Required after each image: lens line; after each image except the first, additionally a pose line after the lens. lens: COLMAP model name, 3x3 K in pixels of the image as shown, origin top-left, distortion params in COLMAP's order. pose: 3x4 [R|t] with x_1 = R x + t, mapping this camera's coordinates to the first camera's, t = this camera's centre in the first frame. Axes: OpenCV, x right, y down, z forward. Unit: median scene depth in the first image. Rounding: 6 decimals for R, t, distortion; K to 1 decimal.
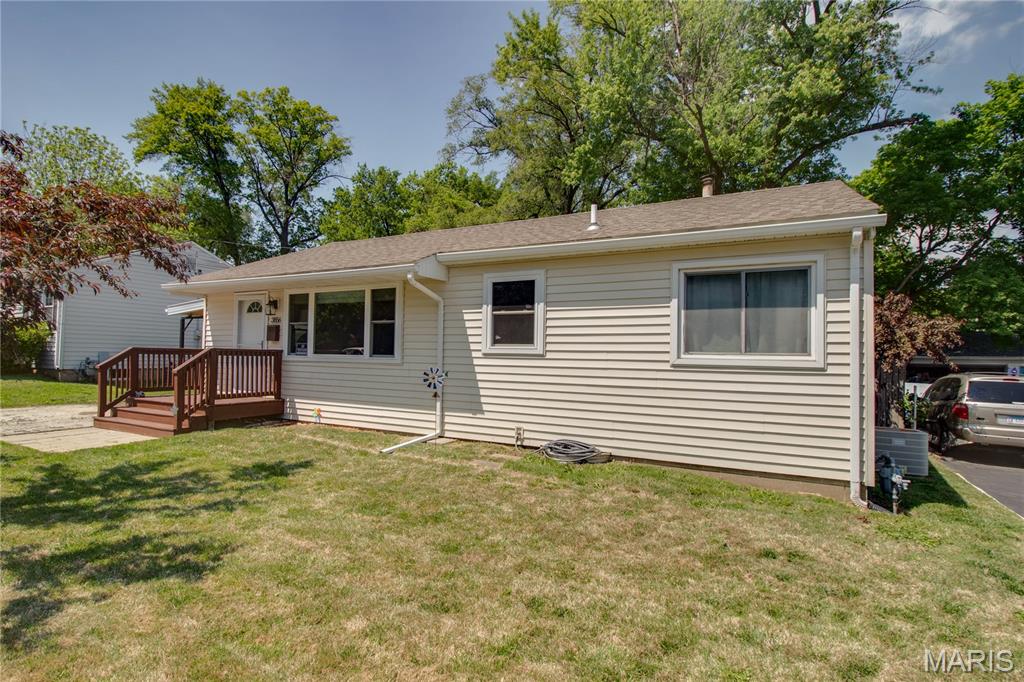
lens RADIAL K [[540.5, 0, 512.0], [0, 540.5, 341.0], [0, 0, 1]] dist [0.003416, -0.014985]
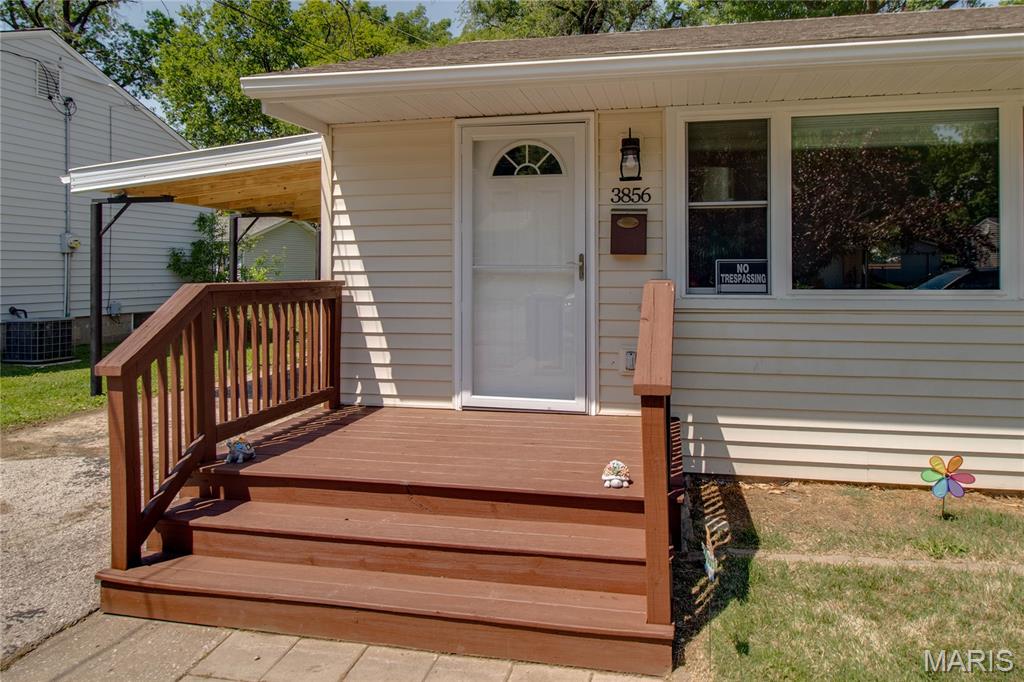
lens RADIAL K [[653.5, 0, 552.9], [0, 653.5, 268.6], [0, 0, 1]] dist [-0.002796, -0.003408]
pose [[0.951586, -0.023532, 0.306479, -0.696845], [0.013380, 0.999291, 0.035181, -0.007511], [-0.307090, -0.029377, 0.951227, 0.685606]]
